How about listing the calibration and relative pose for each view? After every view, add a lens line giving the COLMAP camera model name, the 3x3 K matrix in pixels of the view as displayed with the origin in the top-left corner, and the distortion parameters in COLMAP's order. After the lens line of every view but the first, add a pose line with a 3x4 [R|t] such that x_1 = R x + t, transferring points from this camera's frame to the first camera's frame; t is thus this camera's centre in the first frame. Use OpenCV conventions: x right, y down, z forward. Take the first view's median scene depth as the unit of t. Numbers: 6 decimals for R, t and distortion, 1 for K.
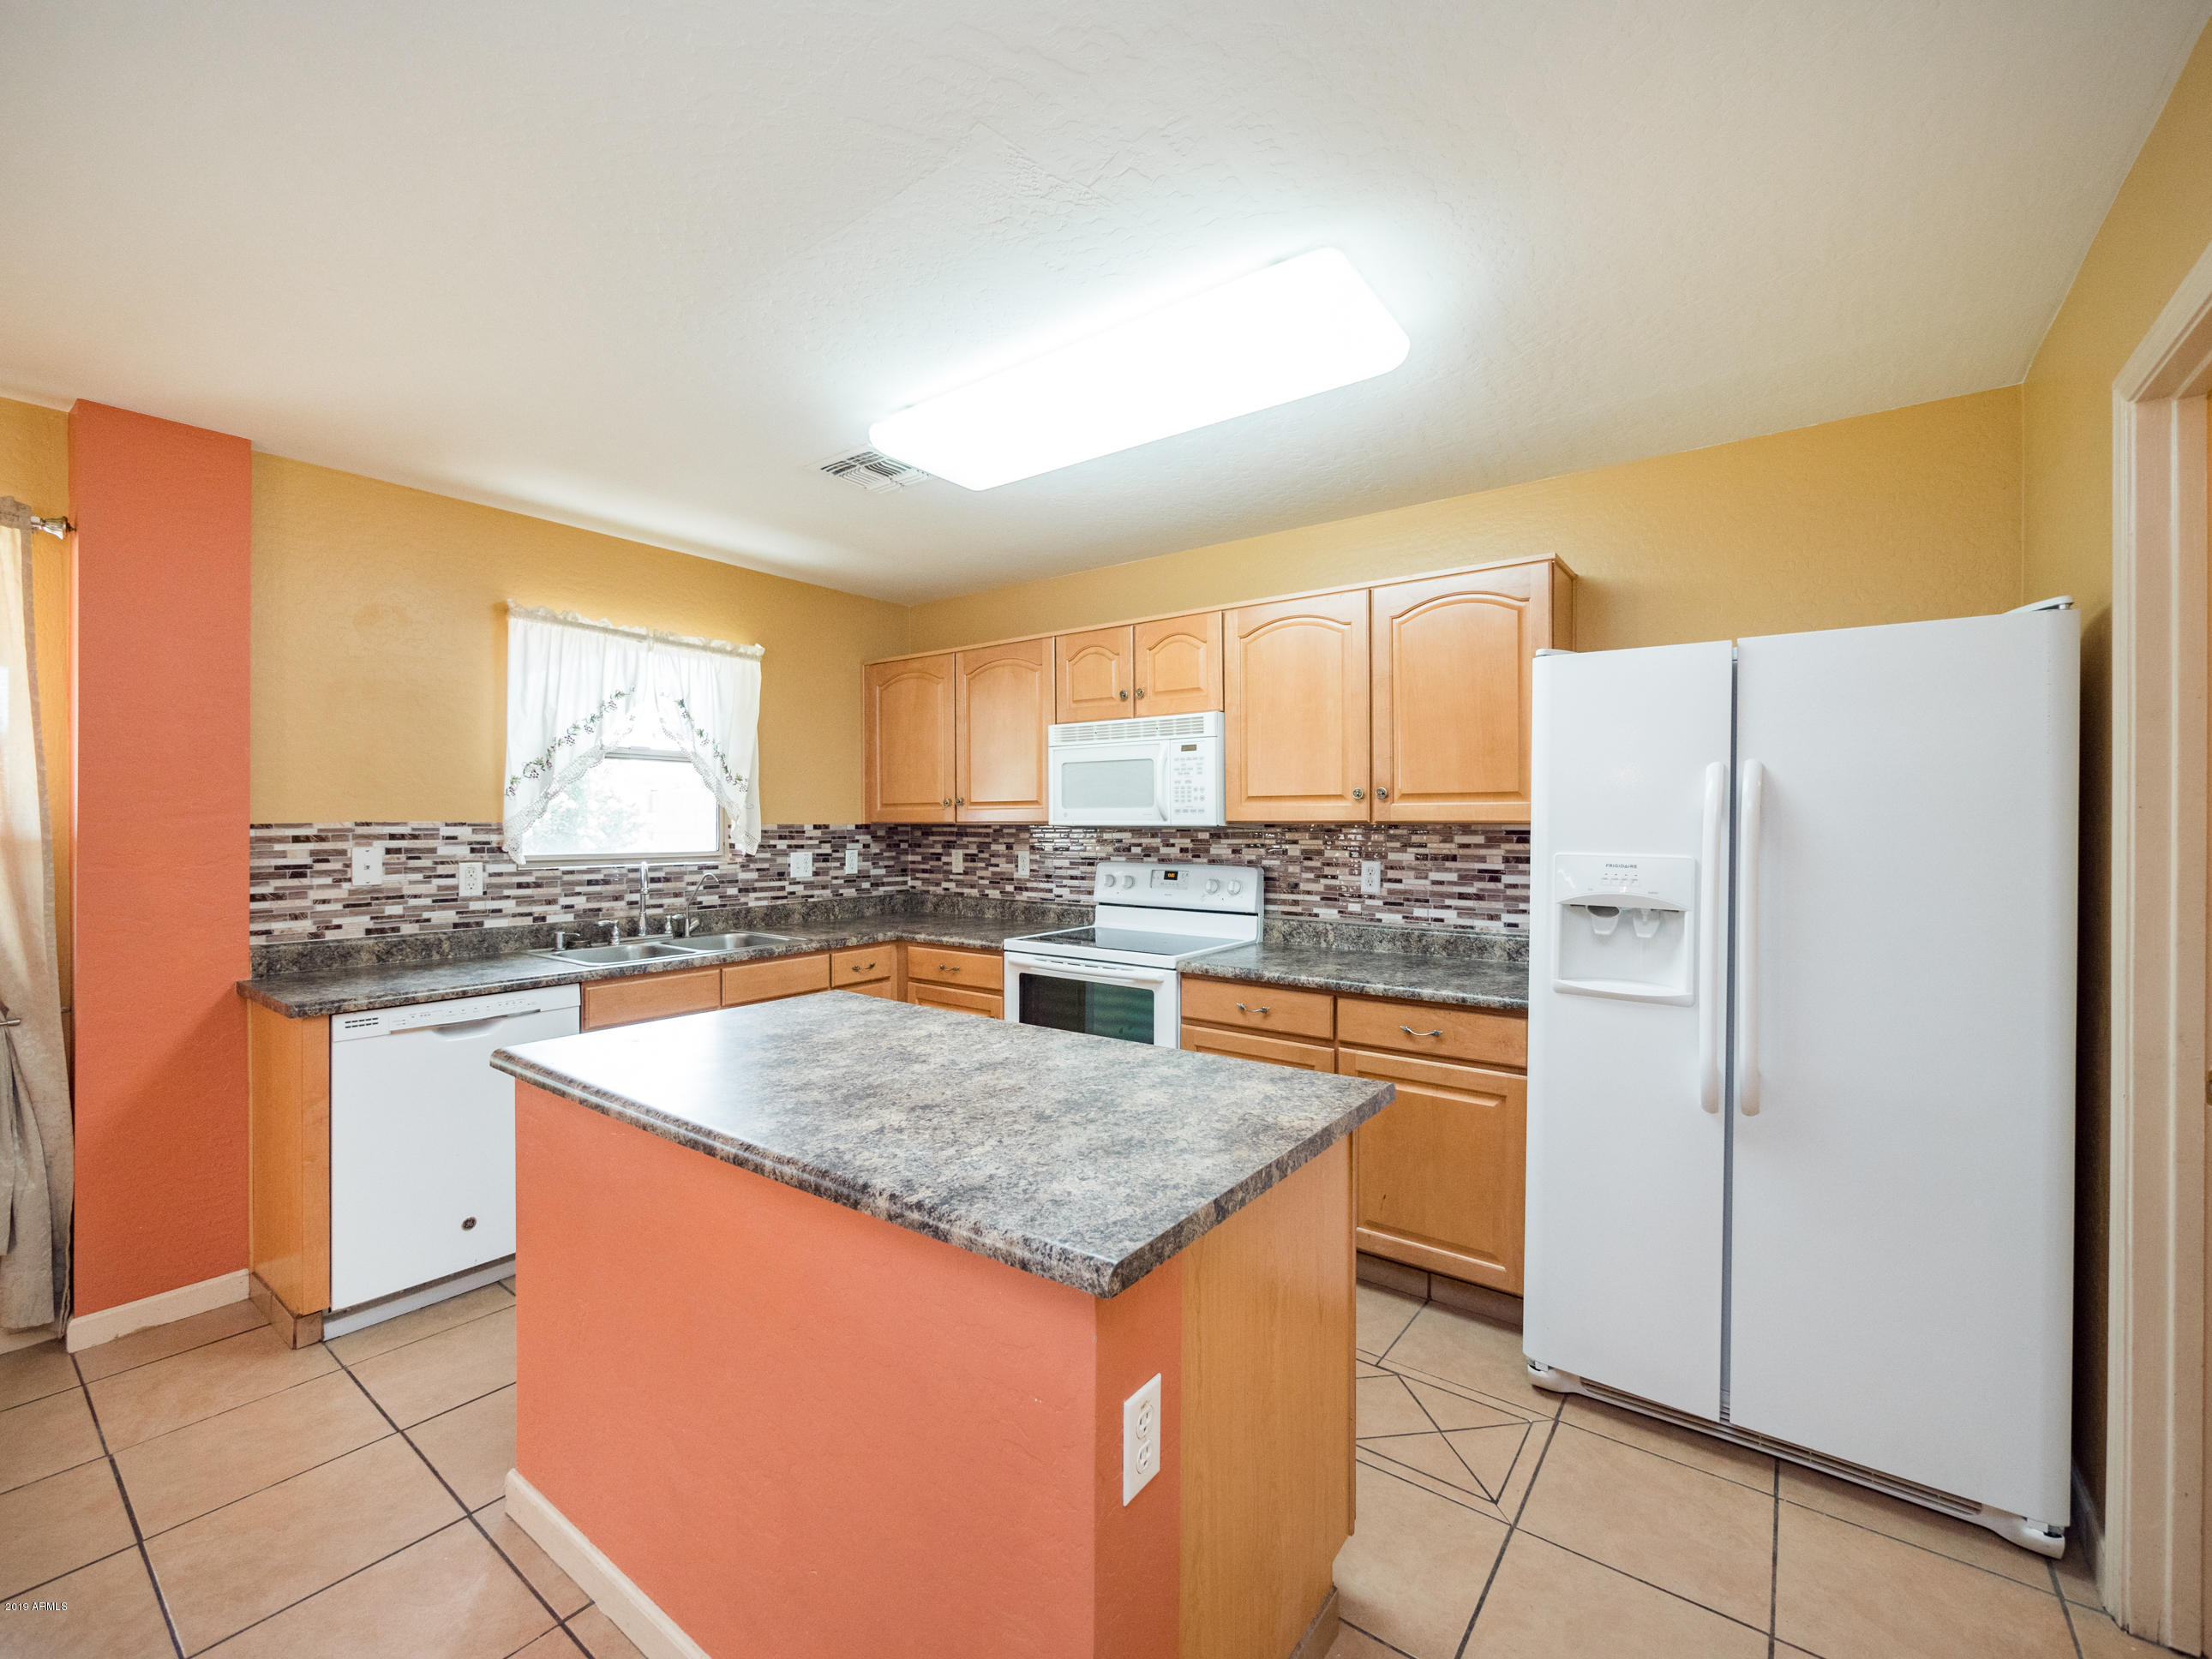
lens RADIAL K [[933.9, 0, 1099.1], [0, 933.9, 825.4], [0, 0, 1]] dist [-0.010853, 0.006919]
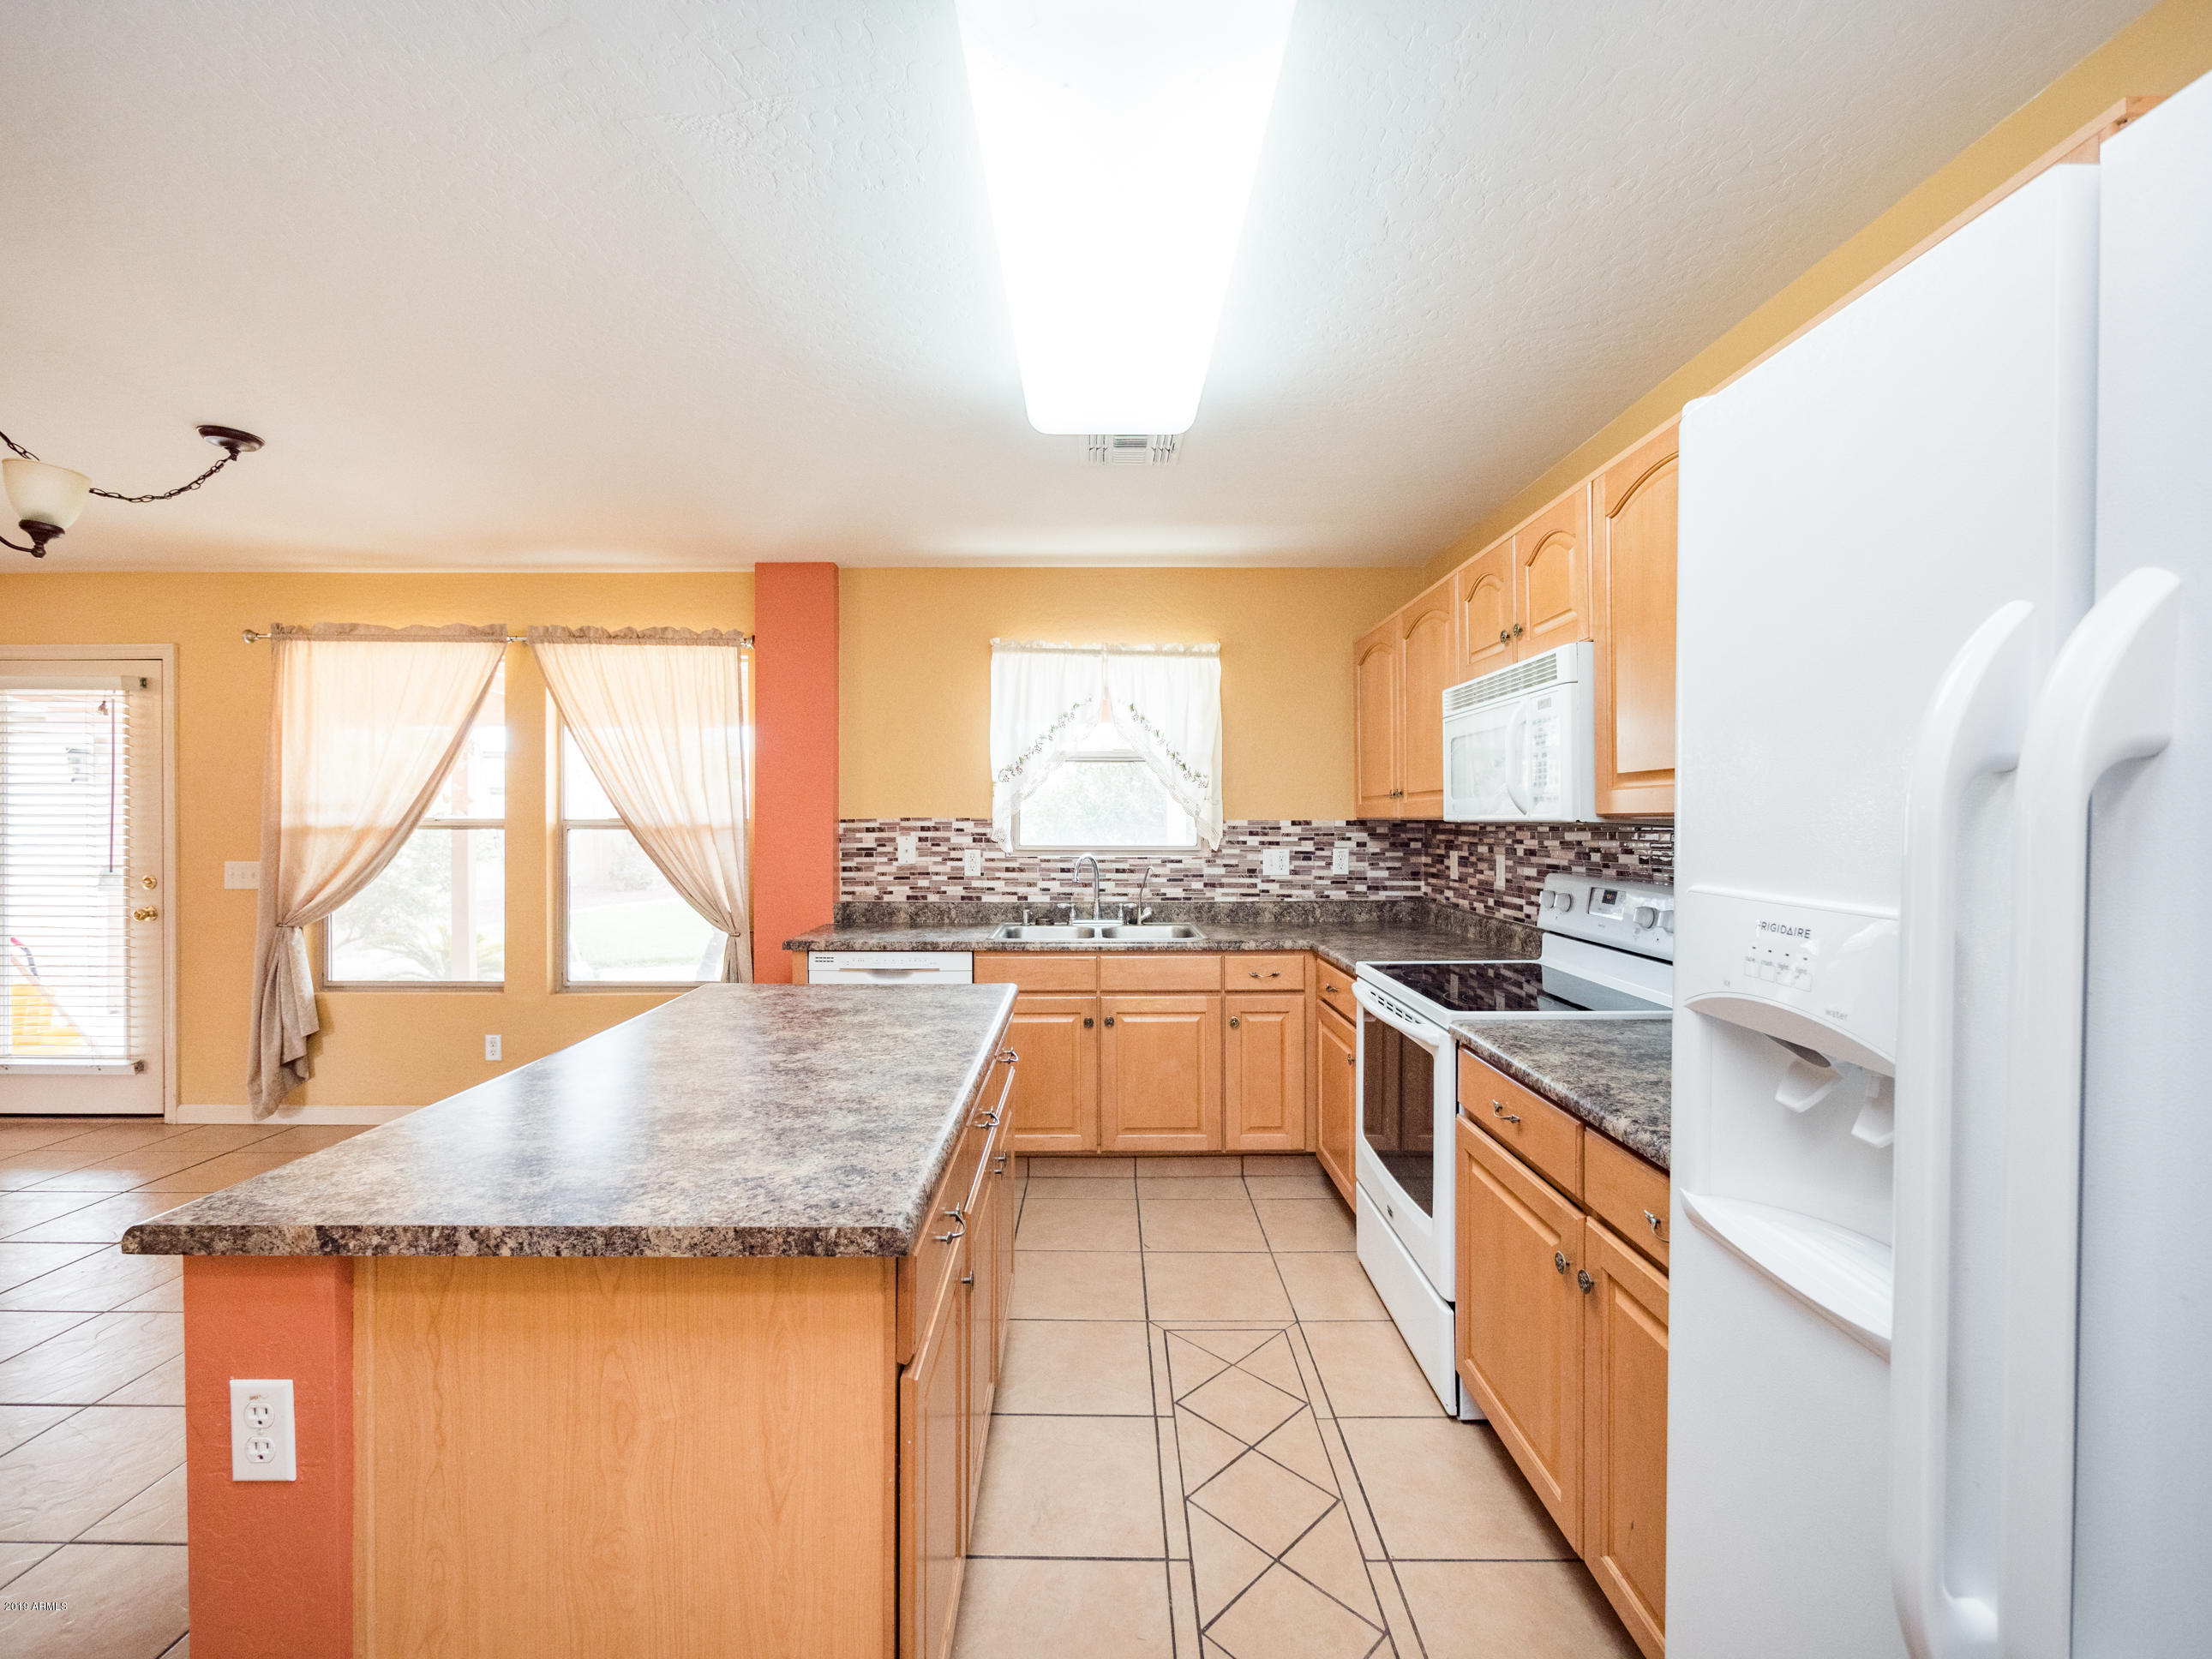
lens RADIAL K [[933.9, 0, 1099.1], [0, 933.9, 825.4], [0, 0, 1]] dist [-0.010853, 0.006919]
pose [[0.600721, 0.004449, -0.799446, 0.419326], [-0.002408, 0.999990, 0.003756, 0.001274], [0.799455, -0.000332, 0.600726, 0.340656]]
